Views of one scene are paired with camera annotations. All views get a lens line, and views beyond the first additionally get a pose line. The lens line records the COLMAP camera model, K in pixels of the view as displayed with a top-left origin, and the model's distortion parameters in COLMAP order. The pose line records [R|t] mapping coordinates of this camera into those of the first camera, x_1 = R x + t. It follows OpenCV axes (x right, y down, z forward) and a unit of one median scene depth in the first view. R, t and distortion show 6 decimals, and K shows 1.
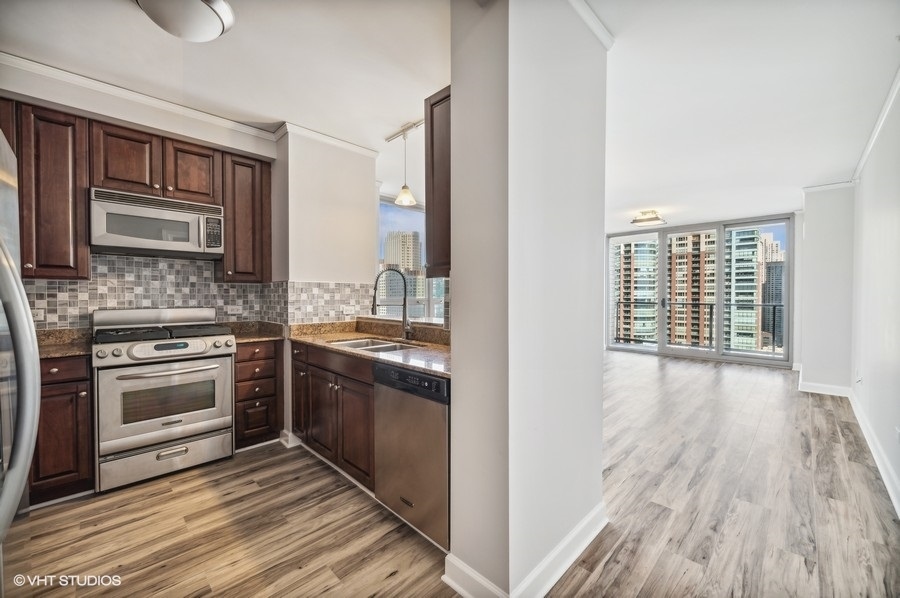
lens RADIAL K [[355.2, 0, 454.0], [0, 355.2, 301.0], [0, 0, 1]] dist [-0.002775, 0.000682]
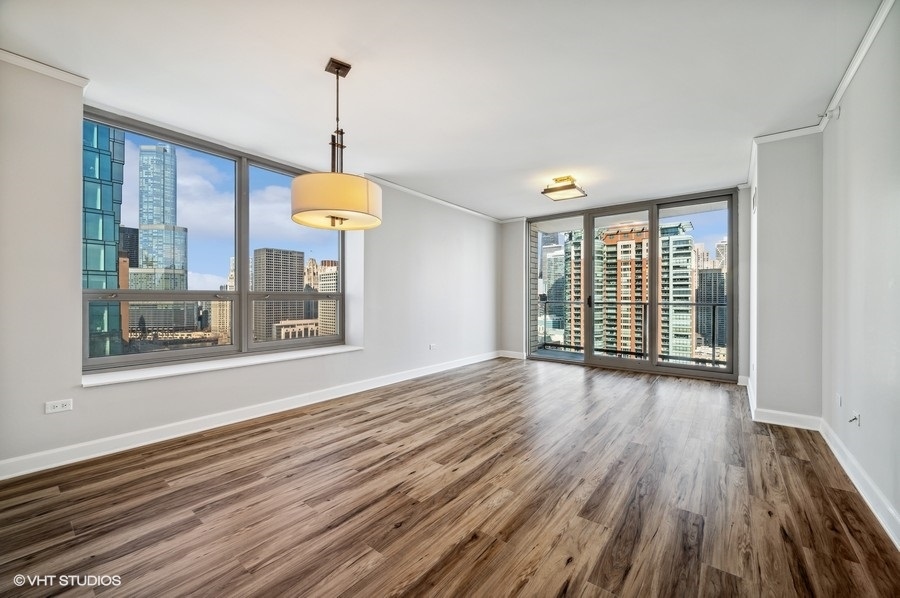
lens RADIAL K [[355.2, 0, 454.6], [0, 355.2, 298.4], [0, 0, 1]] dist [-0.002775, 0.000682]
pose [[0.992923, 0.003657, 0.118704, 0.006913], [-0.001602, 0.999847, -0.017407, 0.000481], [-0.118749, 0.017094, 0.992777, 0.008528]]
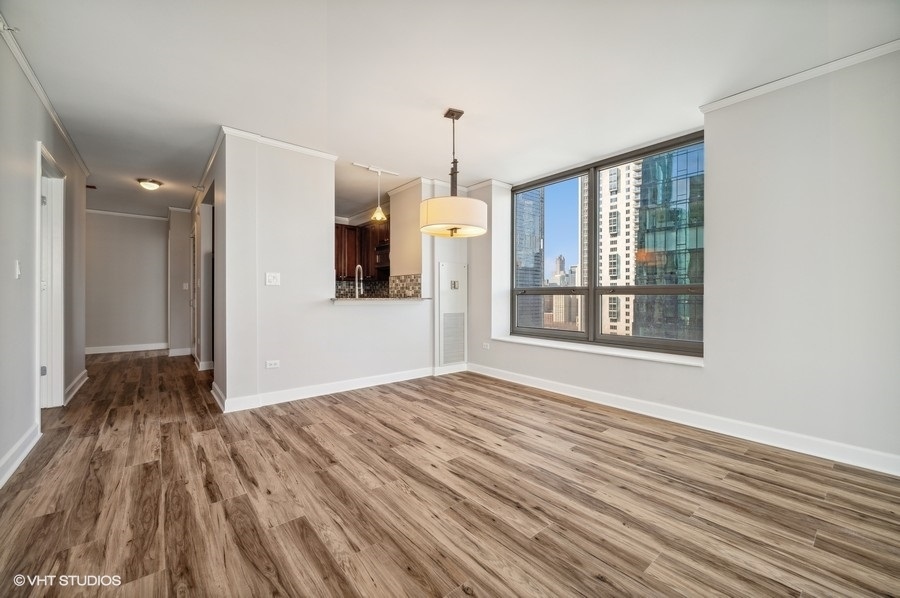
lens RADIAL K [[355.2, 0, 450.2], [0, 355.2, 298.3], [0, 0, 1]] dist [-0.002775, 0.000682]
pose [[-0.094665, 0.008521, -0.995473, 0.677206], [-0.021990, 0.999701, 0.010648, -0.000709], [0.995266, 0.022899, -0.094450, 0.709723]]
